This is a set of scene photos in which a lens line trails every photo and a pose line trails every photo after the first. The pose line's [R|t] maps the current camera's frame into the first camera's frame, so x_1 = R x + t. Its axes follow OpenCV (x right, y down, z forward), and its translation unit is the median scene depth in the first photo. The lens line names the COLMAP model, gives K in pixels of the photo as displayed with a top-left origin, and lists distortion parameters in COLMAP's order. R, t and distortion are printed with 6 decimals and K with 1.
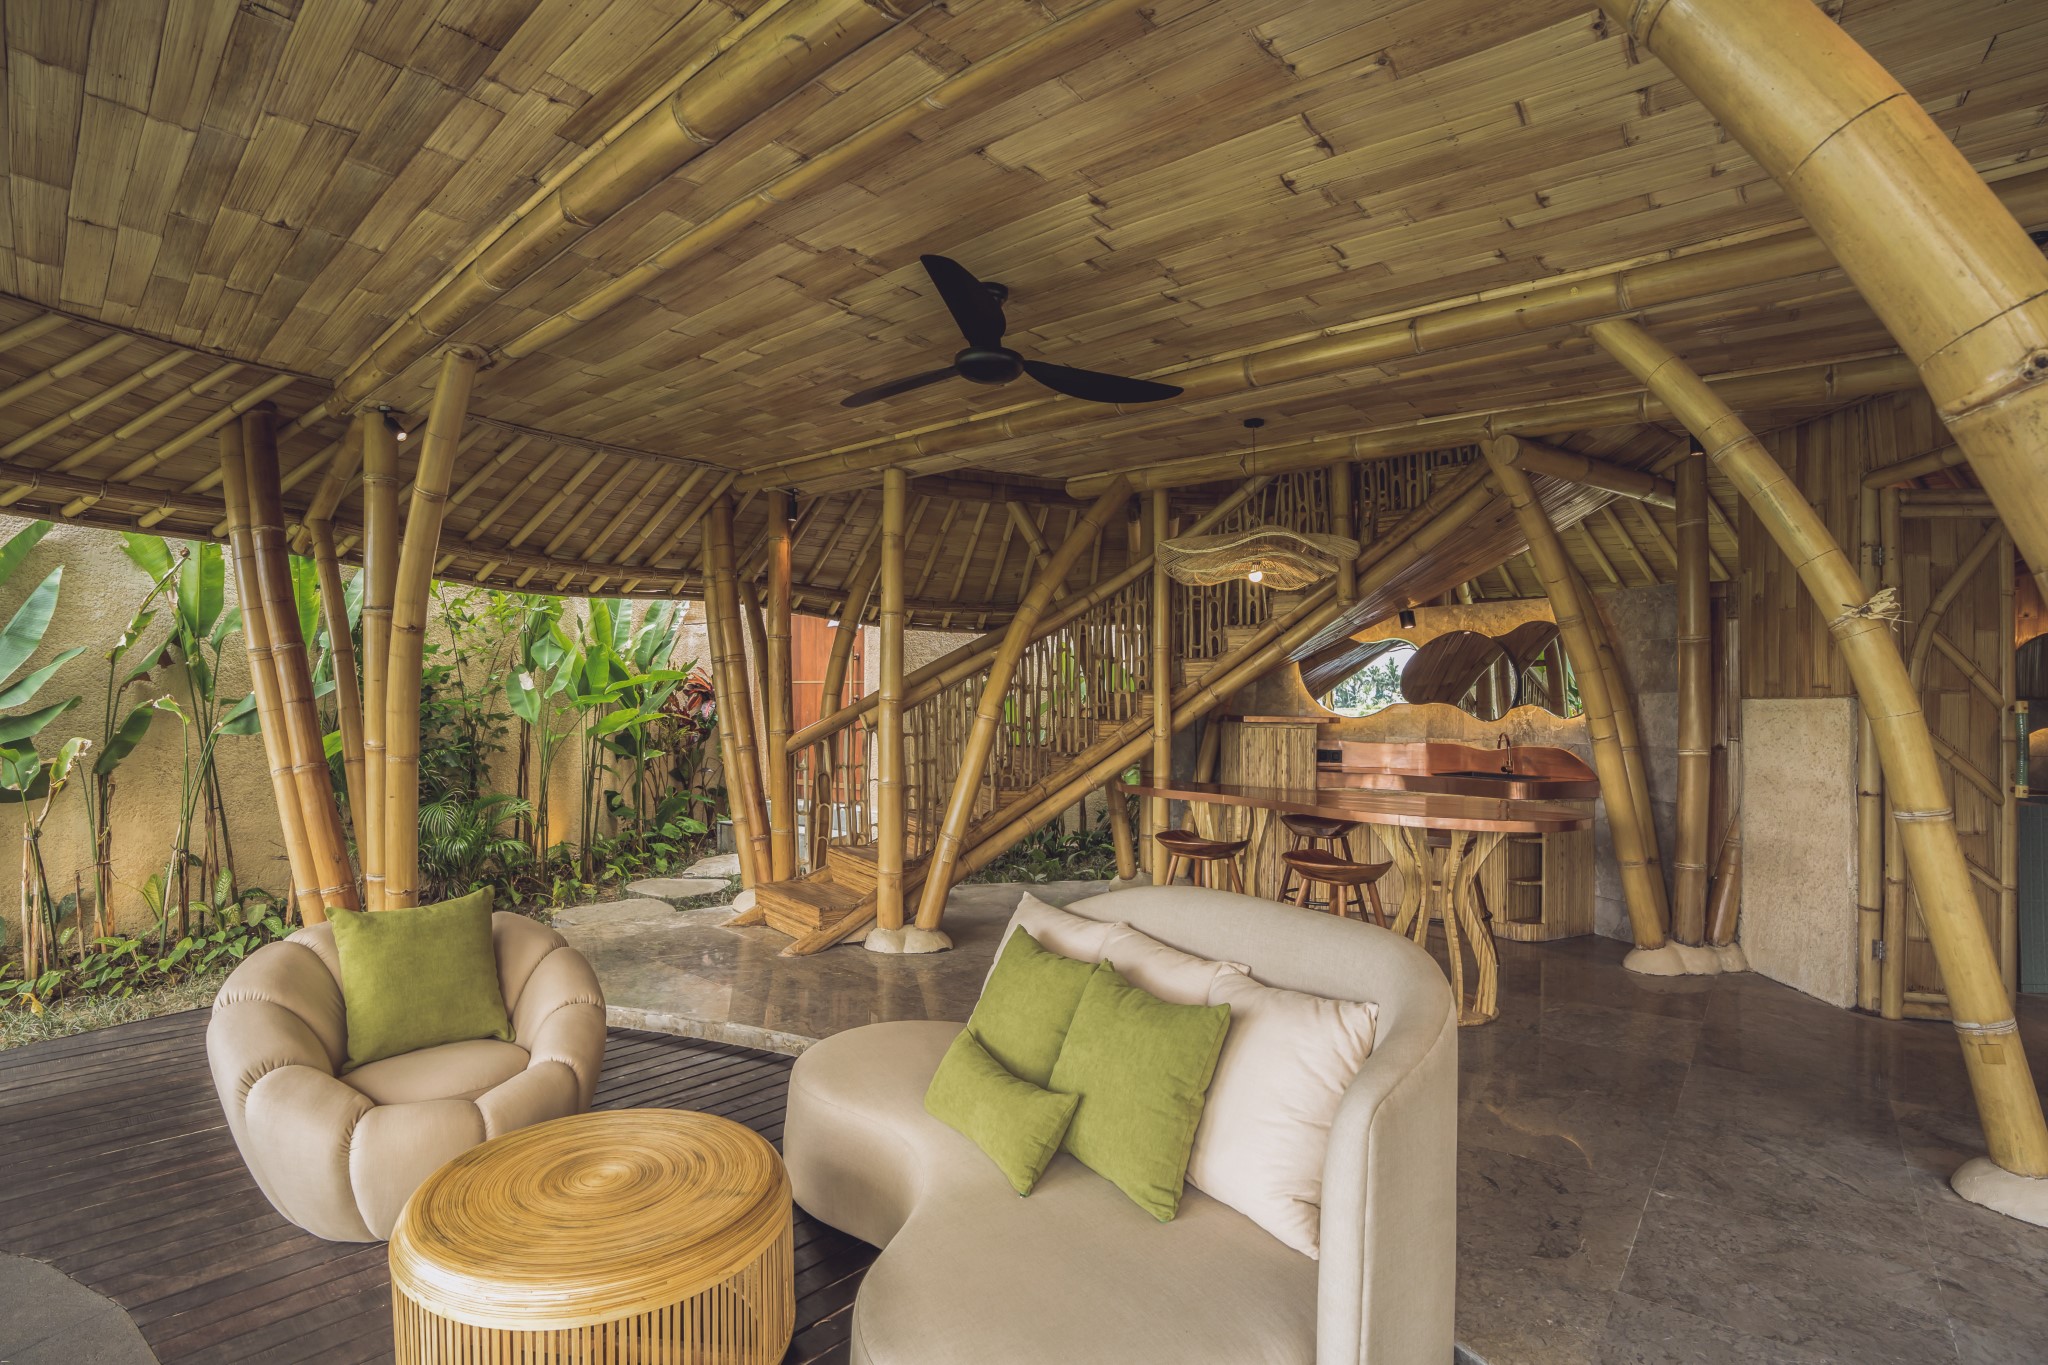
lens RADIAL K [[946.1, 0, 1024.0], [0, 946.1, 682.5], [0, 0, 1]] dist [-0.099856, 0.025936]
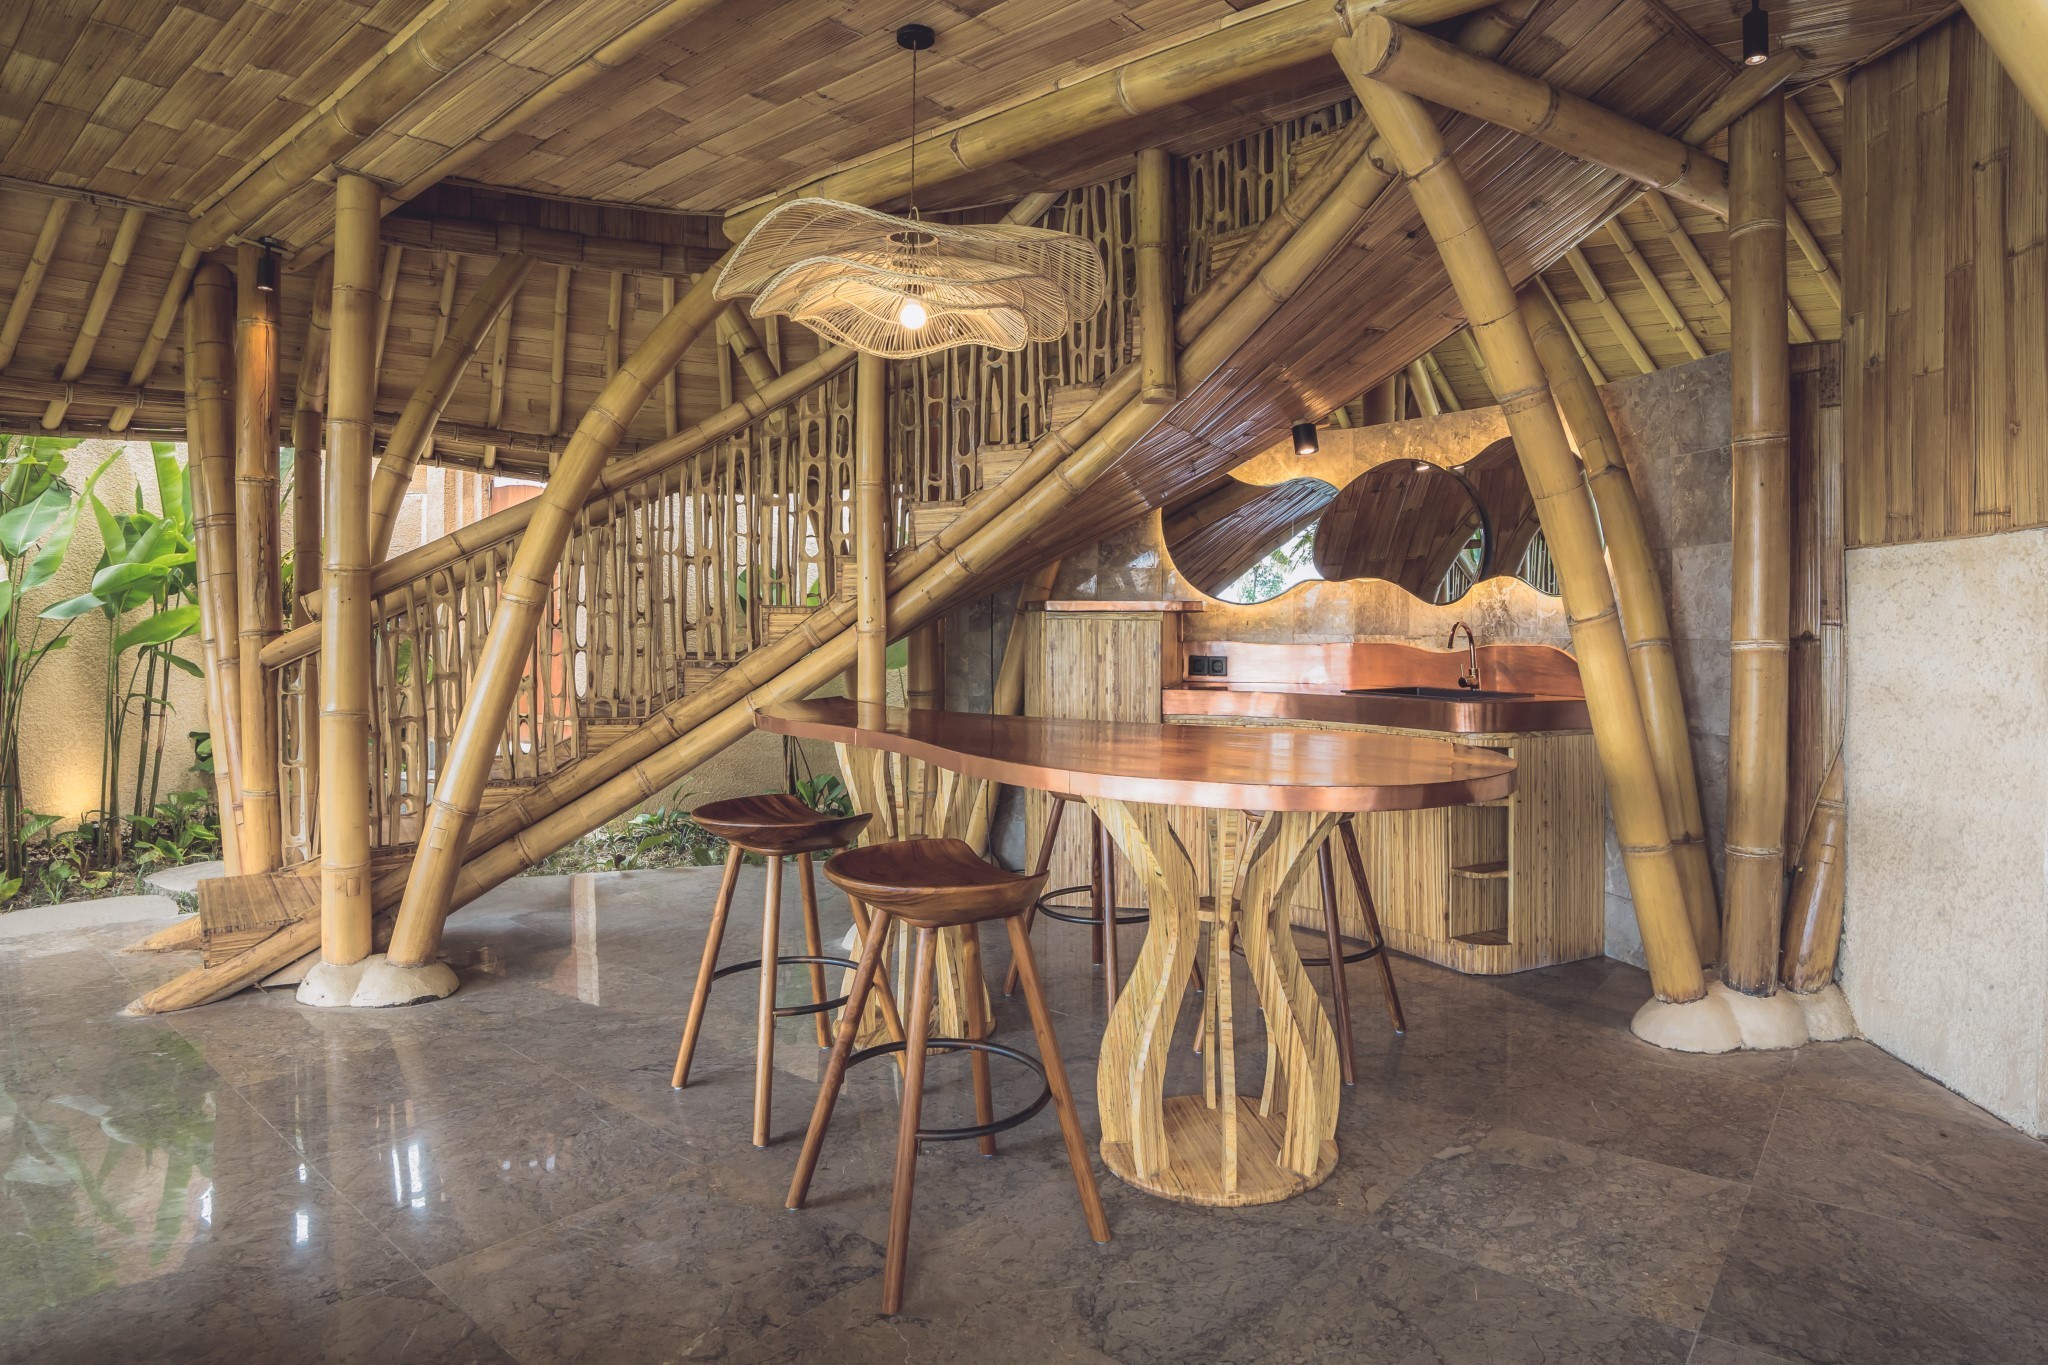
lens RADIAL K [[1160.5, 0, 1021.4], [0, 1160.5, 623.0], [0, 0, 1]] dist [-0.110451, 0.037242]
pose [[0.999815, -0.011609, 0.015346, 0.277654], [0.011211, 0.999604, 0.025821, 0.040645], [-0.015639, -0.025644, 0.999549, 0.322369]]
